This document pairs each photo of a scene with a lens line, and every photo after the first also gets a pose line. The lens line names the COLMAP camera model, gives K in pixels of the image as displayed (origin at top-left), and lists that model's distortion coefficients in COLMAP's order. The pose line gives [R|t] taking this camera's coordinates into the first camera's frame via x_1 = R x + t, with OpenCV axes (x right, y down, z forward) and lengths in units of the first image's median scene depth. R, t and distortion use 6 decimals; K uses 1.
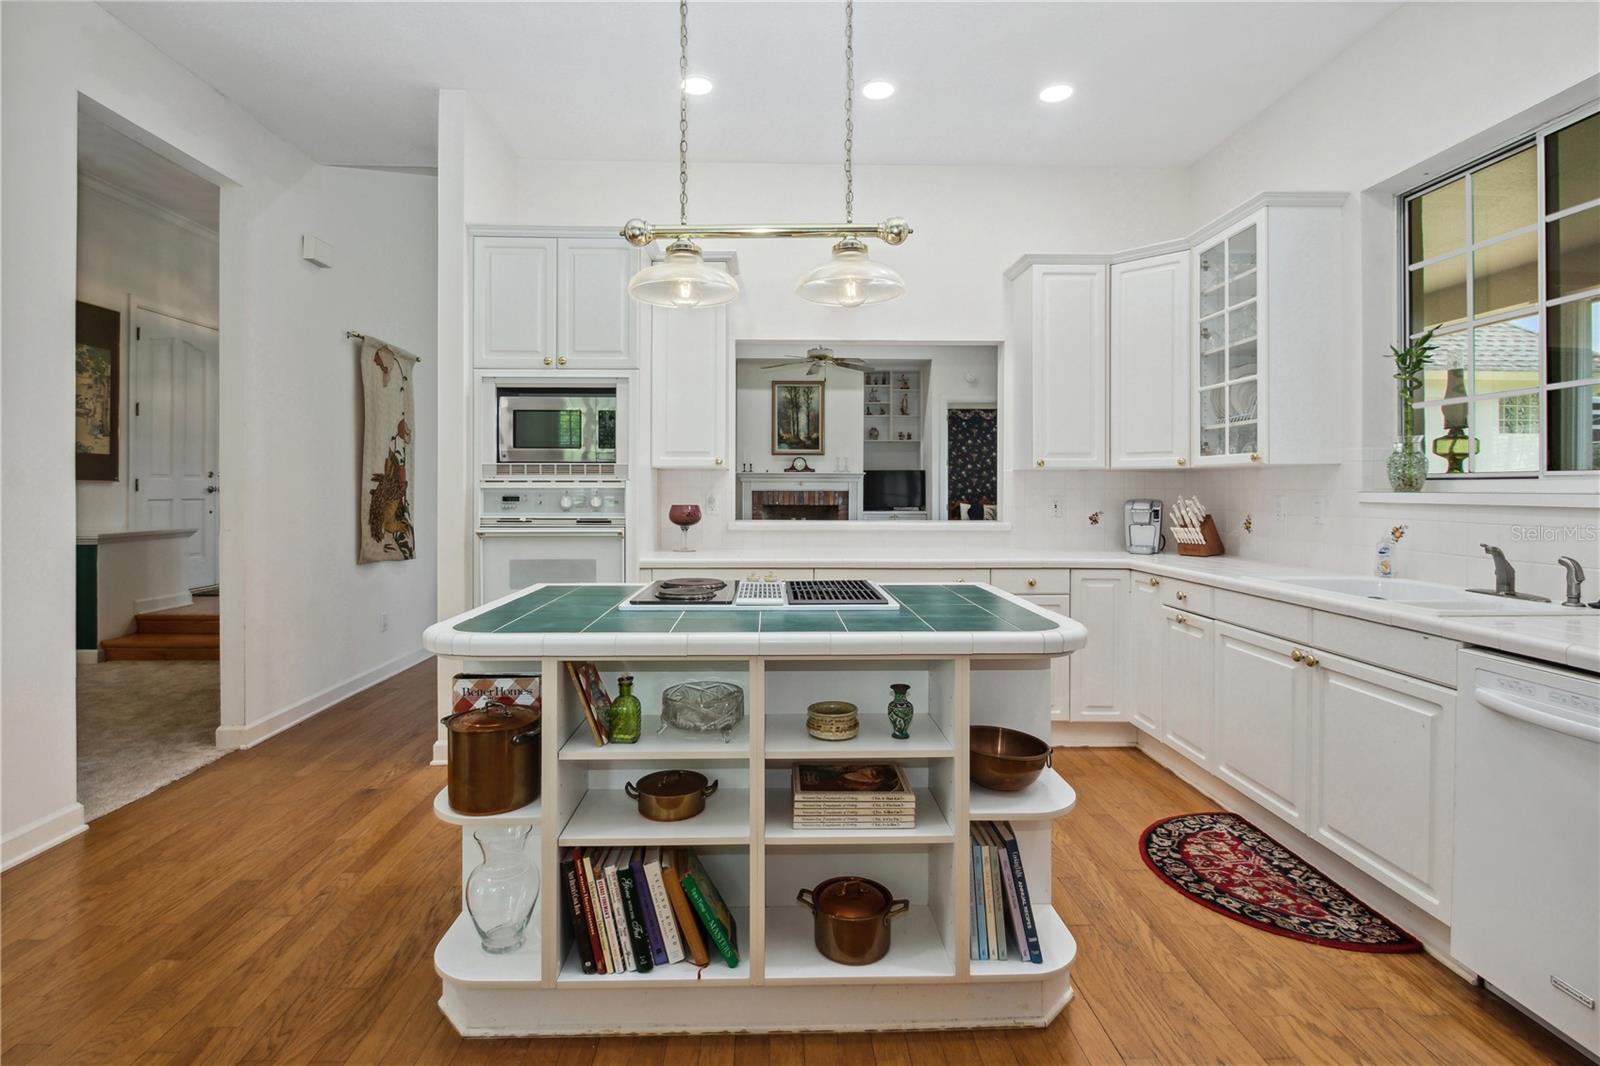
lens RADIAL K [[759.1, 0, 798.9], [0, 759.1, 488.2], [0, 0, 1]] dist [-0.001850, -0.000147]
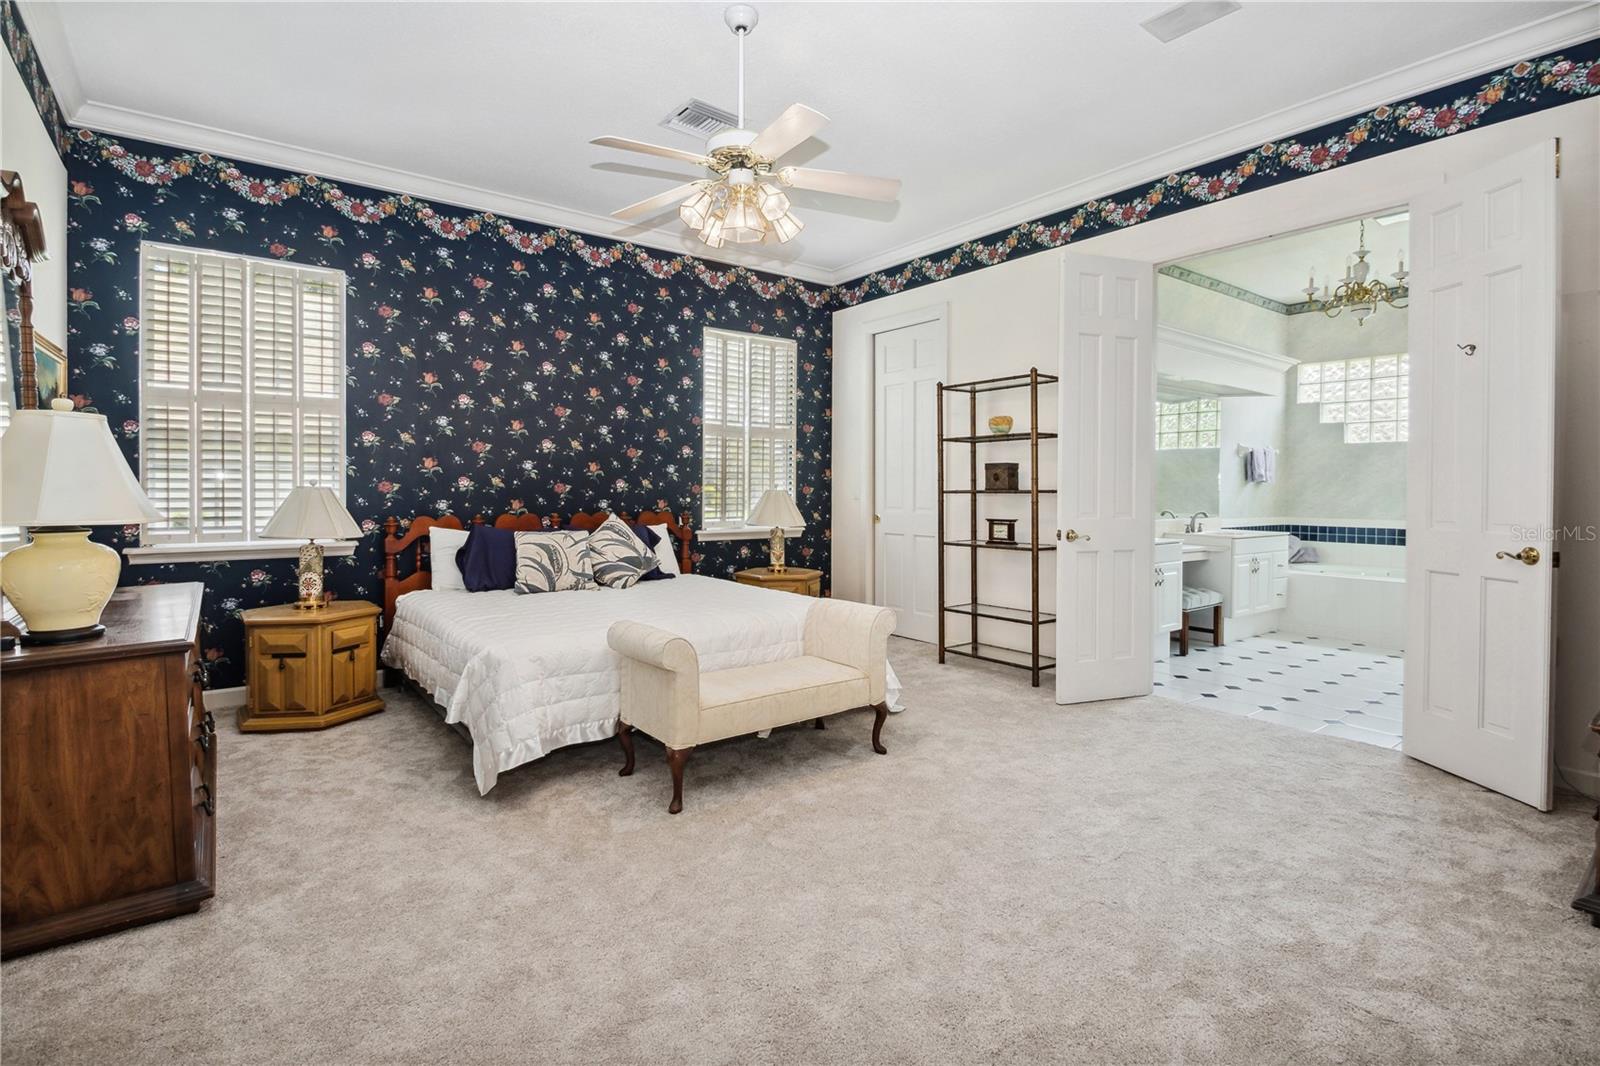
lens RADIAL K [[759.1, 0, 786.5], [0, 759.1, 497.6], [0, 0, 1]] dist [-0.001850, -0.000147]
pose [[0.823382, -0.006652, 0.567449, 0.160244], [-0.001266, 0.999907, 0.013559, 0.004632], [-0.567486, -0.011882, 0.823297, 0.685310]]
